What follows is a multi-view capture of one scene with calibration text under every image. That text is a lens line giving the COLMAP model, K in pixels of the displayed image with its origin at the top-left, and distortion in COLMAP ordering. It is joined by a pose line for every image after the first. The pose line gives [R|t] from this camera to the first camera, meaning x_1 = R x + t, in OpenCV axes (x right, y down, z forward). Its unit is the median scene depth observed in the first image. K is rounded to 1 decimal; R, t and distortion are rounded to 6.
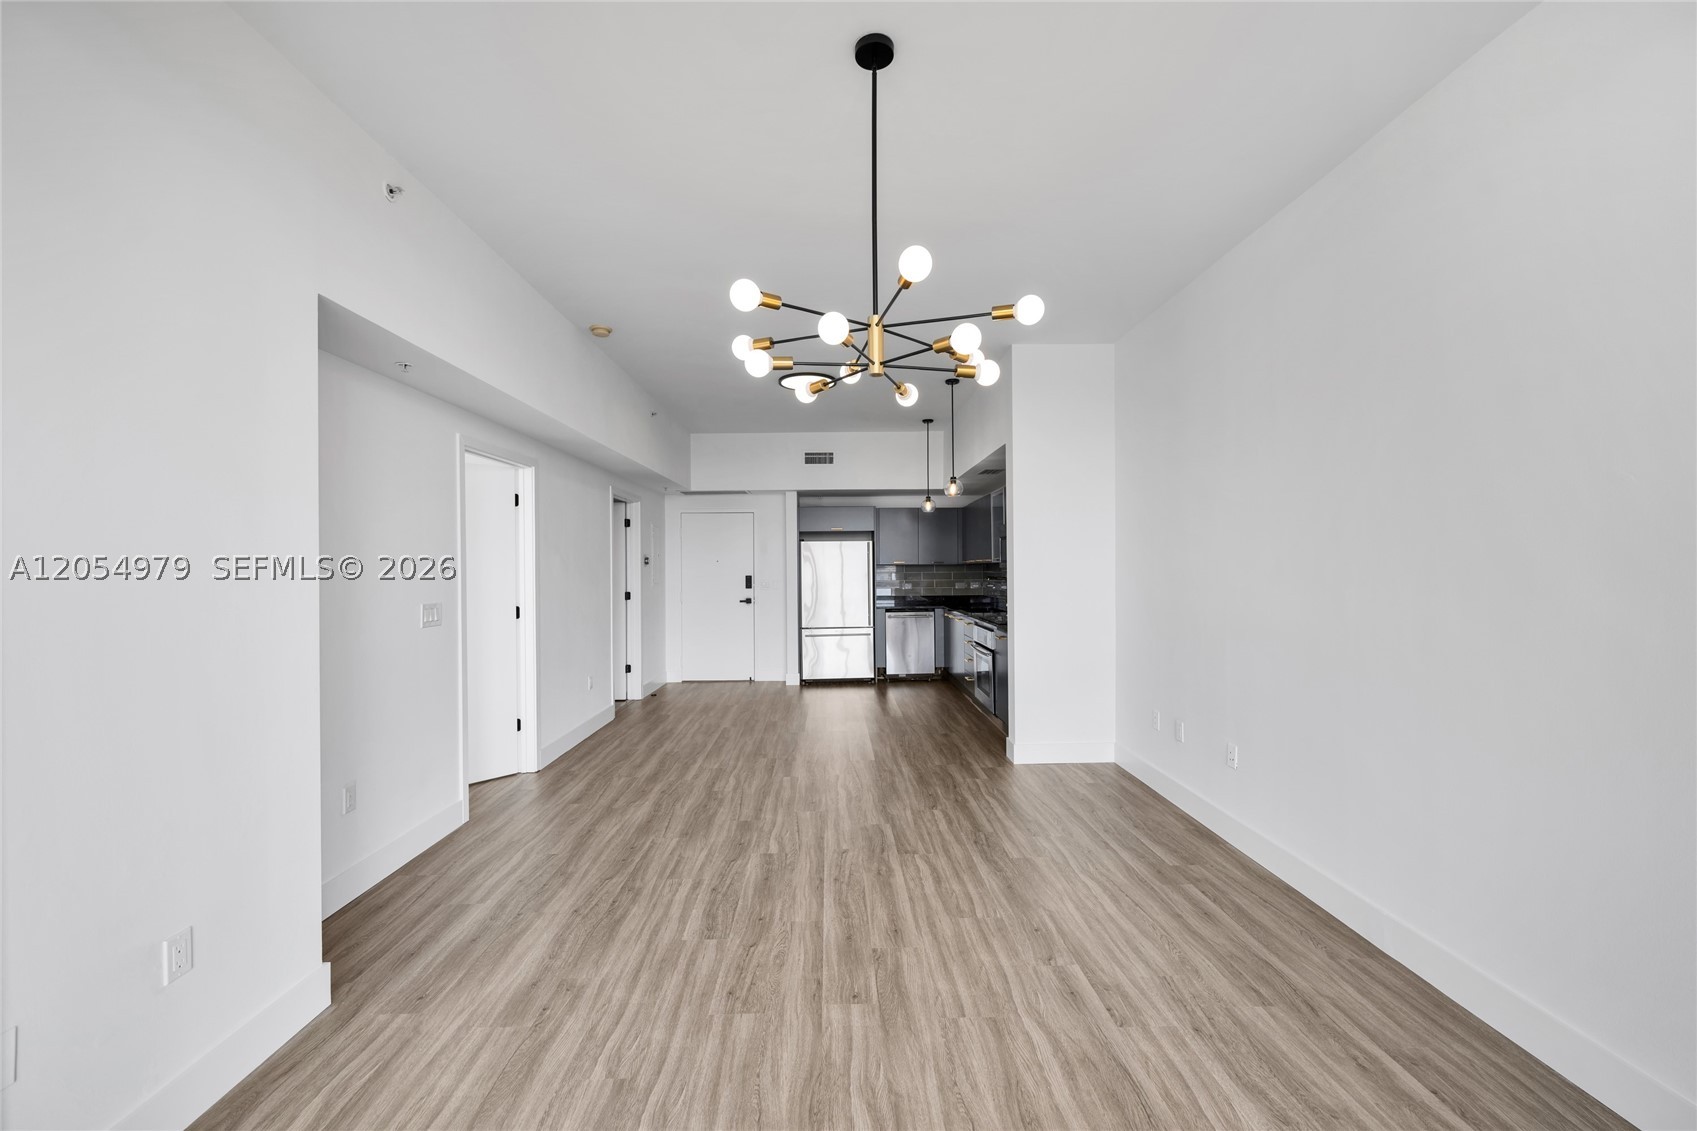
lens RADIAL K [[673.8, 0, 842.4], [0, 673.8, 579.4], [0, 0, 1]] dist [0.000135, 0.000367]
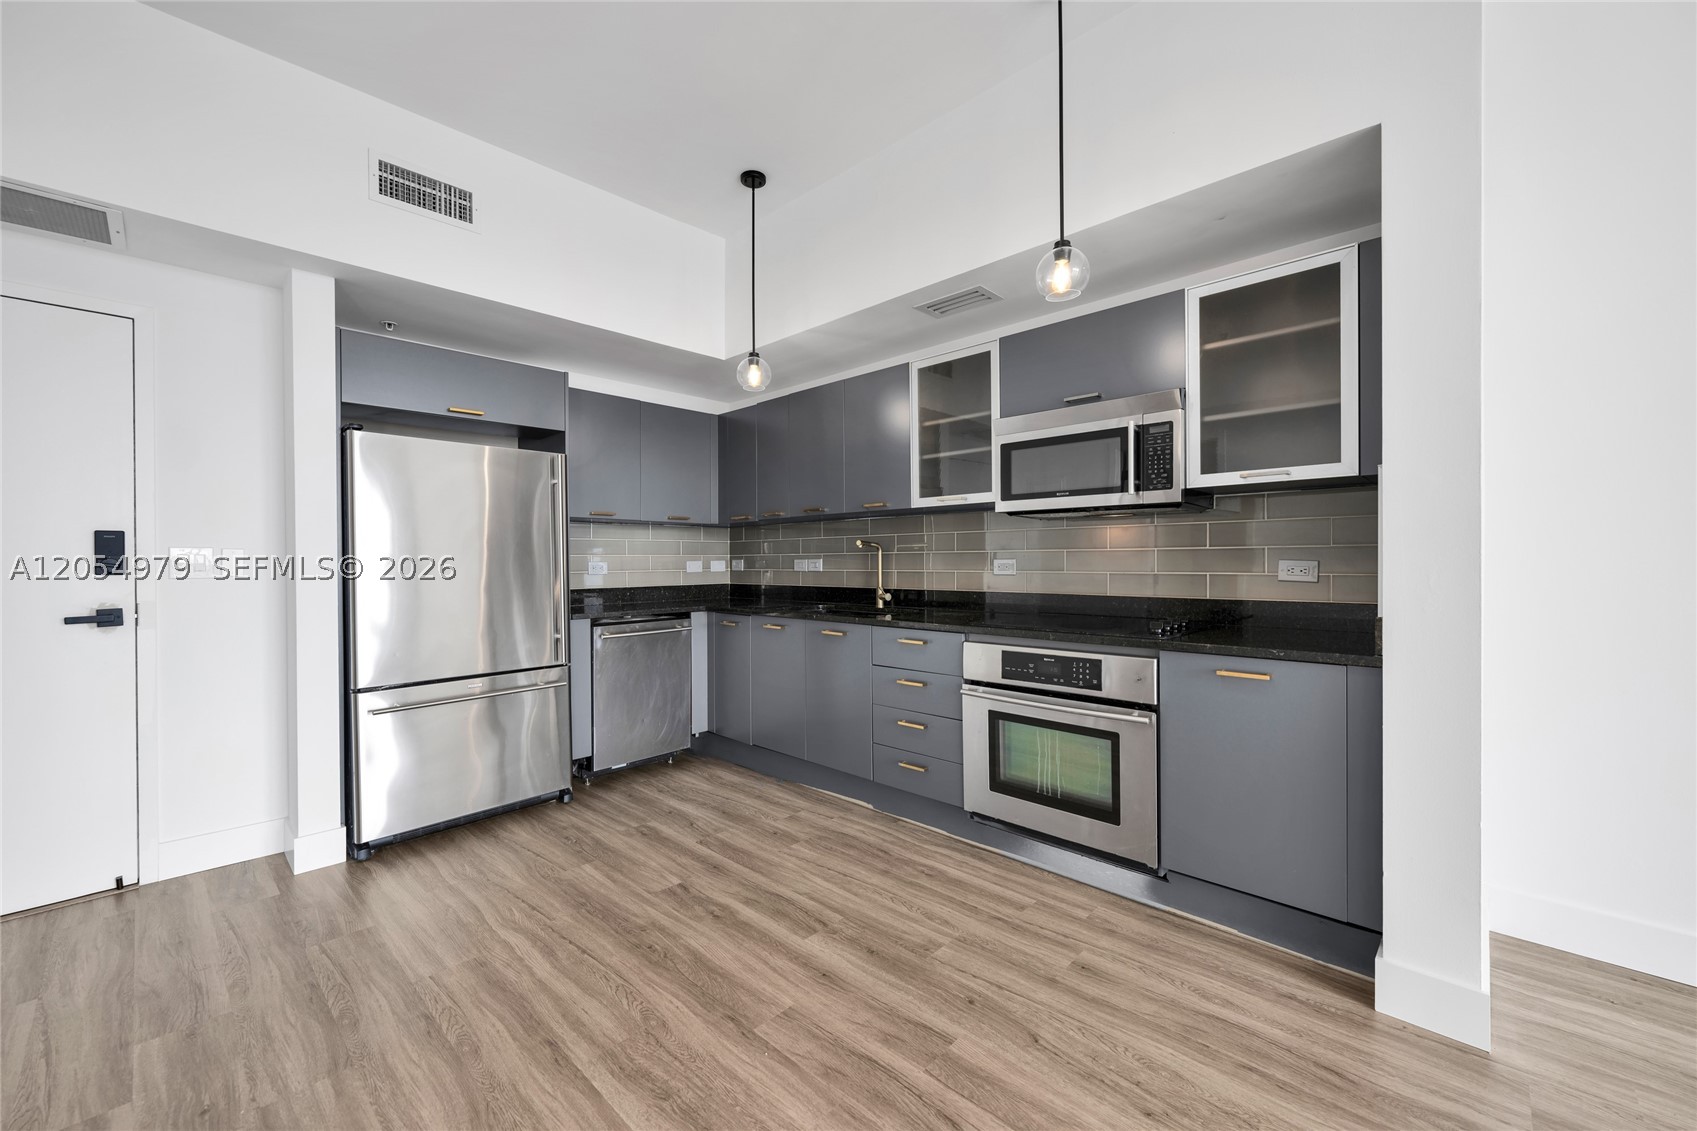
lens RADIAL K [[673.8, 0, 844.2], [0, 673.8, 568.0], [0, 0, 1]] dist [0.000135, 0.000367]
pose [[0.704055, -0.002643, 0.710141, -0.299855], [0.013342, 0.999866, -0.009507, 0.042823], [-0.710020, 0.016168, 0.703996, 1.393850]]
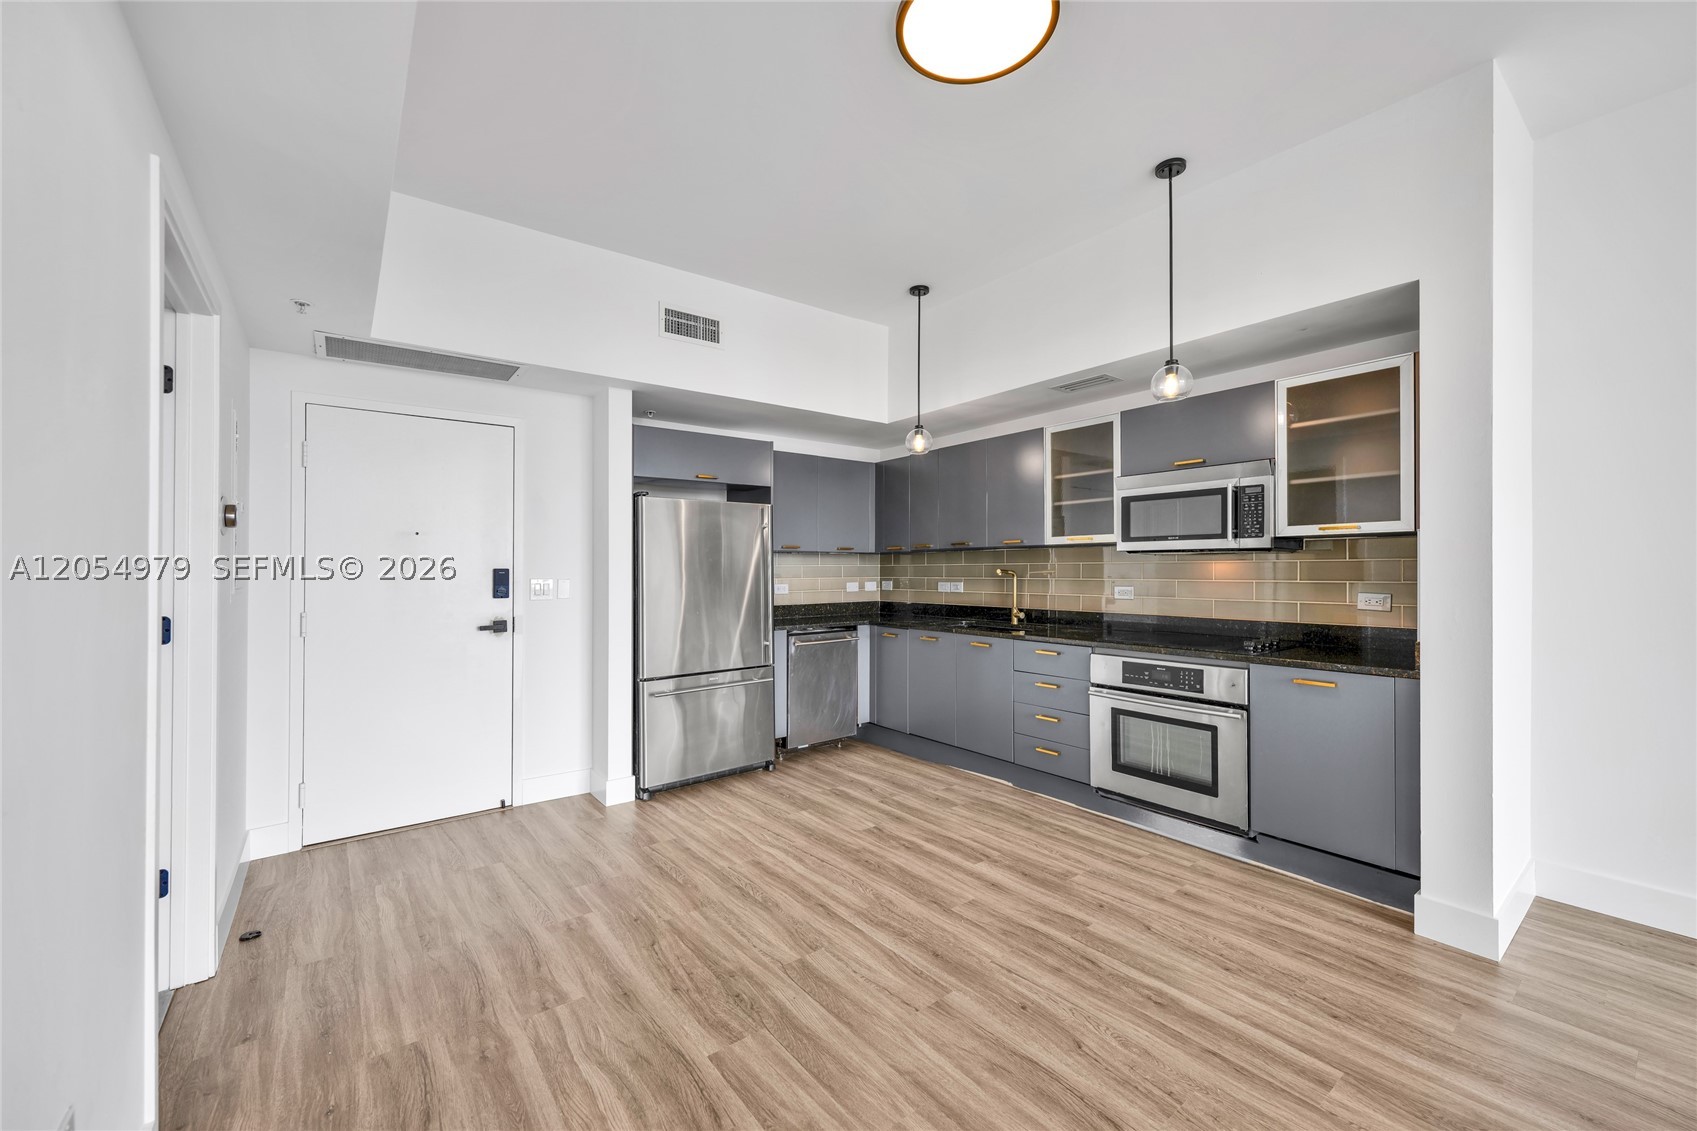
lens RADIAL K [[673.8, 0, 845.4], [0, 673.8, 574.7], [0, 0, 1]] dist [0.000135, 0.000367]
pose [[0.802868, 0.001136, 0.596156, -0.538925], [0.008603, 0.999872, -0.013491, 0.015196], [-0.596095, 0.015961, 0.802755, 1.257921]]
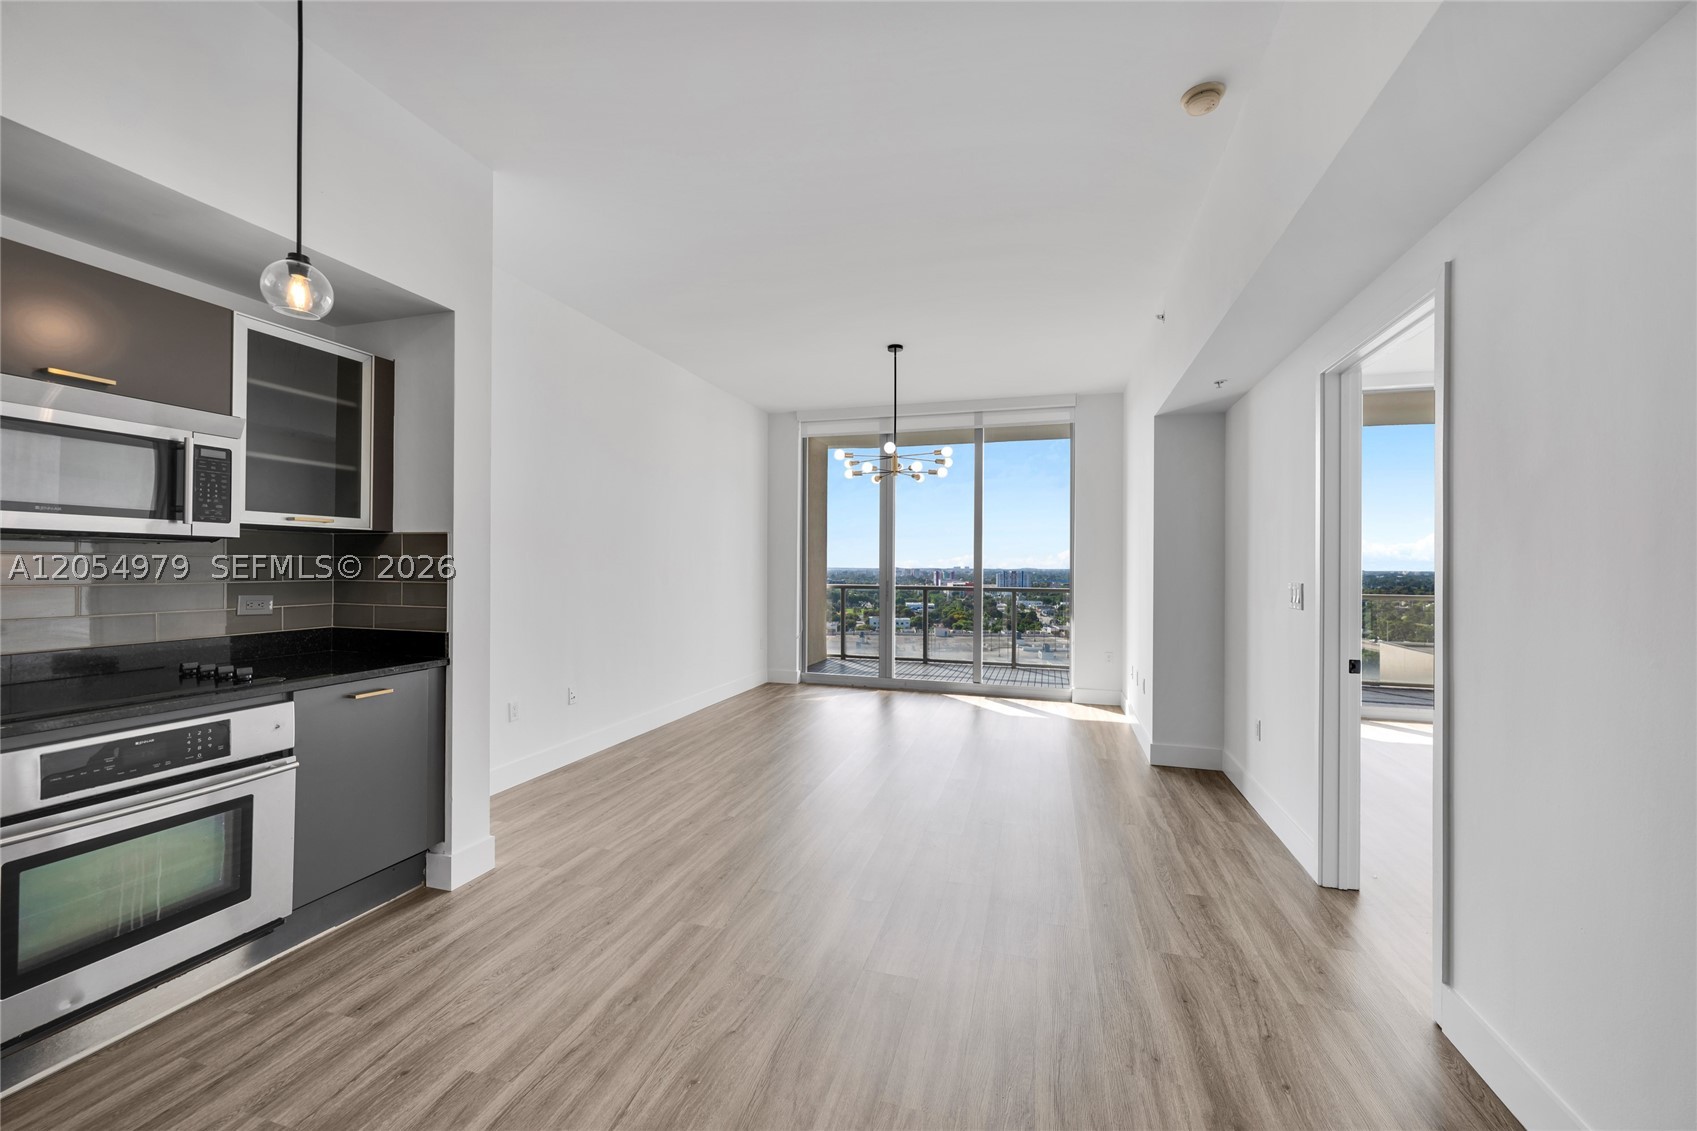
lens RADIAL K [[673.8, 0, 846.7], [0, 673.8, 567.1], [0, 0, 1]] dist [0.000135, 0.000367]
pose [[-0.953636, 0.001574, 0.300960, -0.323519], [0.007701, 0.999787, 0.019172, -0.006716], [-0.300865, 0.020601, -0.953444, 2.082366]]
